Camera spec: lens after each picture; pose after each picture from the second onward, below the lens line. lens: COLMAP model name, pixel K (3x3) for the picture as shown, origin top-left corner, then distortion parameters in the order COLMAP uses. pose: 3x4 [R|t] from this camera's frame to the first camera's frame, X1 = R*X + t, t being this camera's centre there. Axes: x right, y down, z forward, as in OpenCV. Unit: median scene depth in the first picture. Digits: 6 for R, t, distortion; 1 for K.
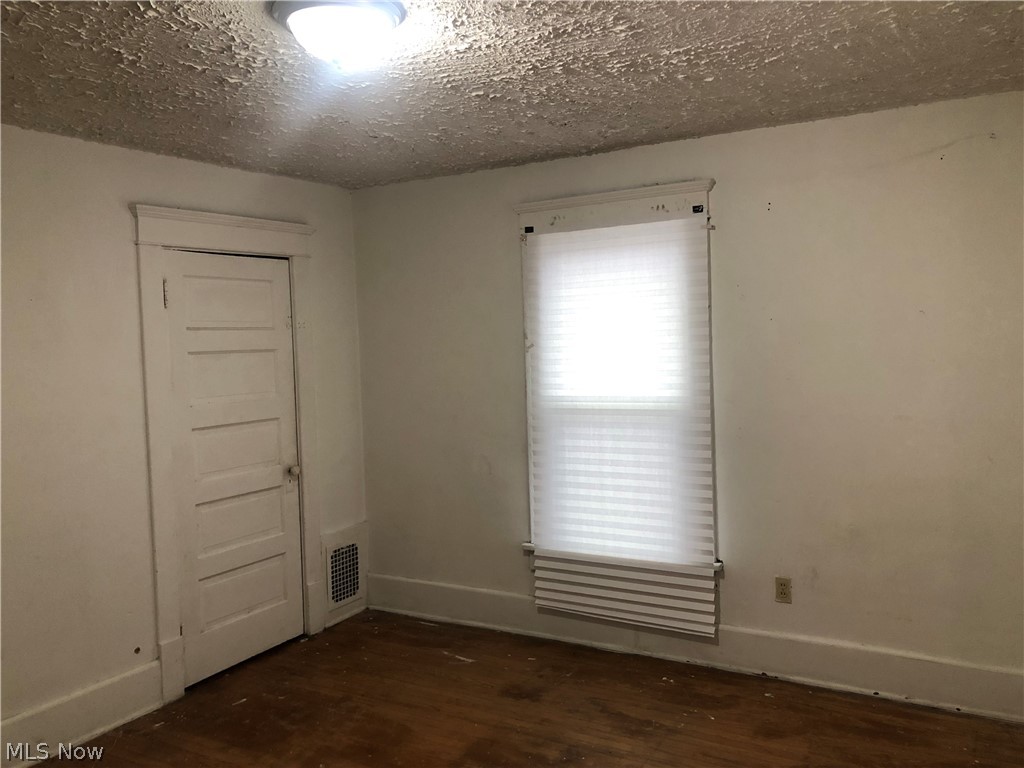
lens RADIAL K [[845.3, 0, 510.8], [0, 845.3, 368.2], [0, 0, 1]] dist [0.080052, -0.076865]
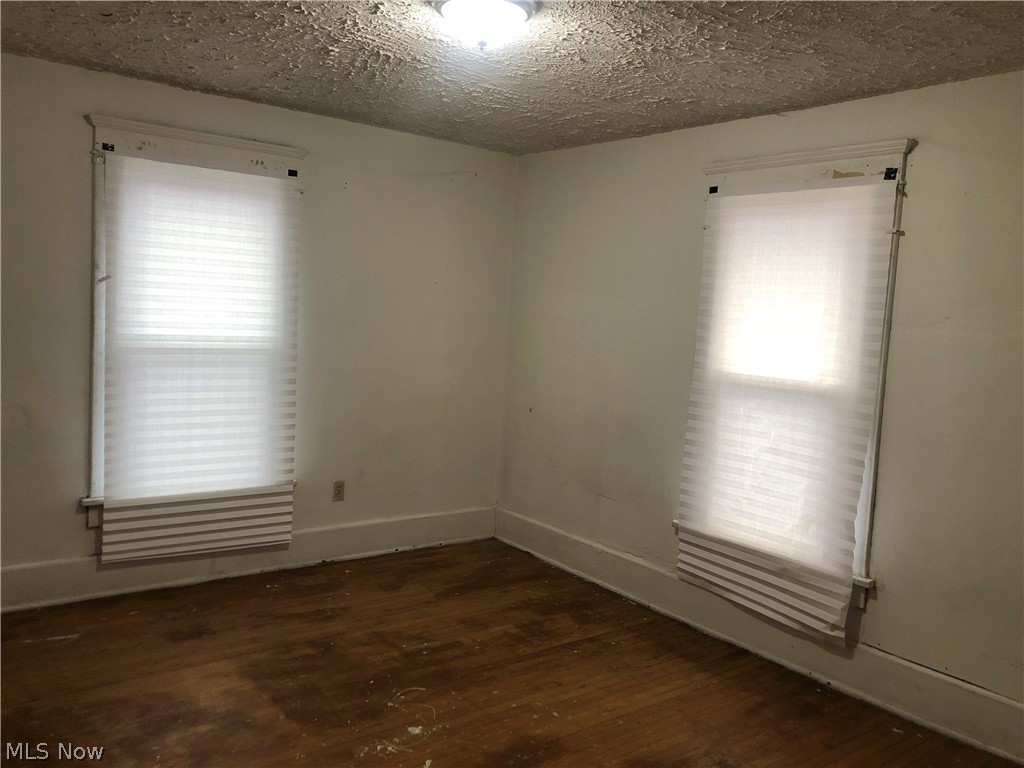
lens RADIAL K [[845.3, 0, 510.8], [0, 845.3, 368.2], [0, 0, 1]] dist [0.080052, -0.076865]
pose [[0.397085, -0.015795, 0.917646, -0.678534], [-0.034085, 0.998908, 0.031943, 0.026825], [-0.917149, -0.043962, 0.396113, 0.256288]]
